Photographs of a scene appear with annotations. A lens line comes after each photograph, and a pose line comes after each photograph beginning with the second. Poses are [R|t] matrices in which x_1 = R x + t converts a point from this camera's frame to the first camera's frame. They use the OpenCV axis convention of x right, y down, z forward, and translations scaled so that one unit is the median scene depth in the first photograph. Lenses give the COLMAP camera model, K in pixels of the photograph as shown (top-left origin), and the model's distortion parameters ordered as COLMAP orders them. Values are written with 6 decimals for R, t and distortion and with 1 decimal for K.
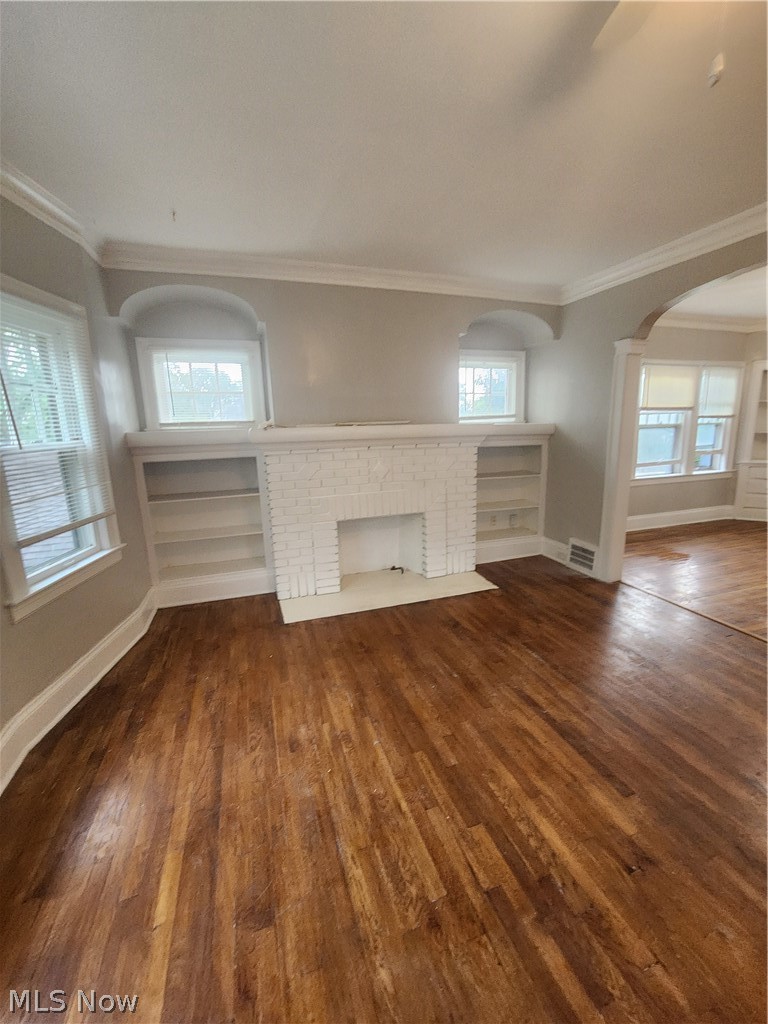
lens RADIAL K [[432.0, 0, 384.5], [0, 432.0, 508.8], [0, 0, 1]] dist [-0.002505, 0.004199]
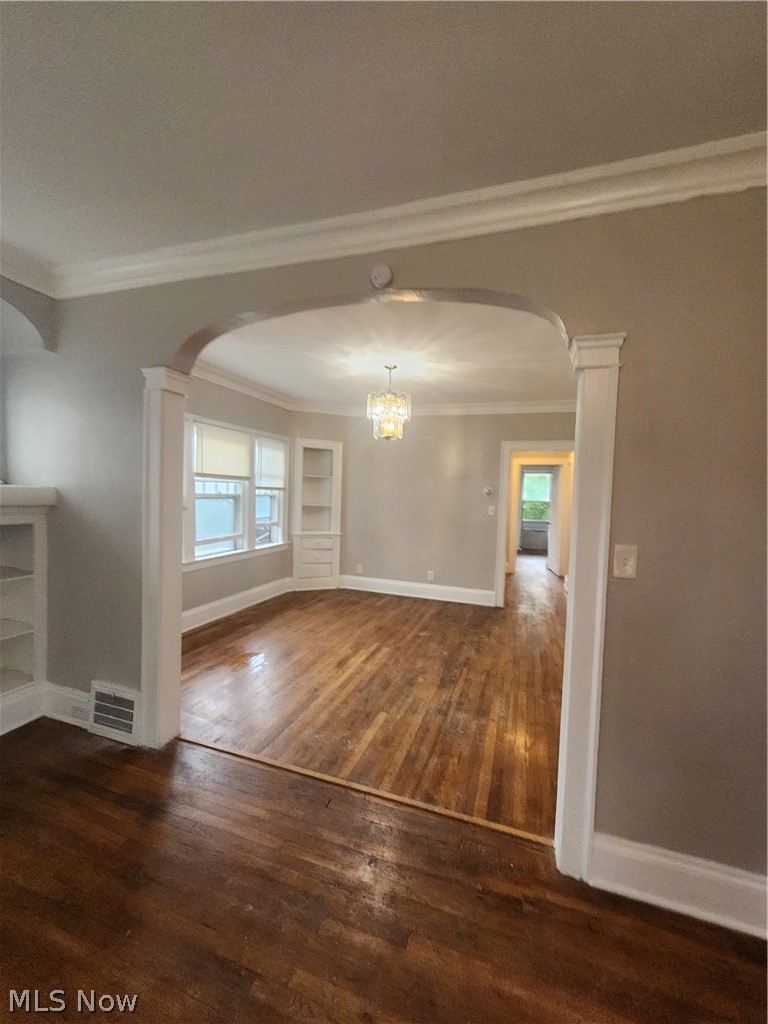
lens RADIAL K [[432.0, 0, 379.8], [0, 432.0, 511.9], [0, 0, 1]] dist [-0.002505, 0.004199]
pose [[0.611742, 0.003483, 0.791050, 0.205190], [0.105842, 0.990639, -0.086213, -0.069778], [-0.783945, 0.136466, 0.605647, 0.309092]]
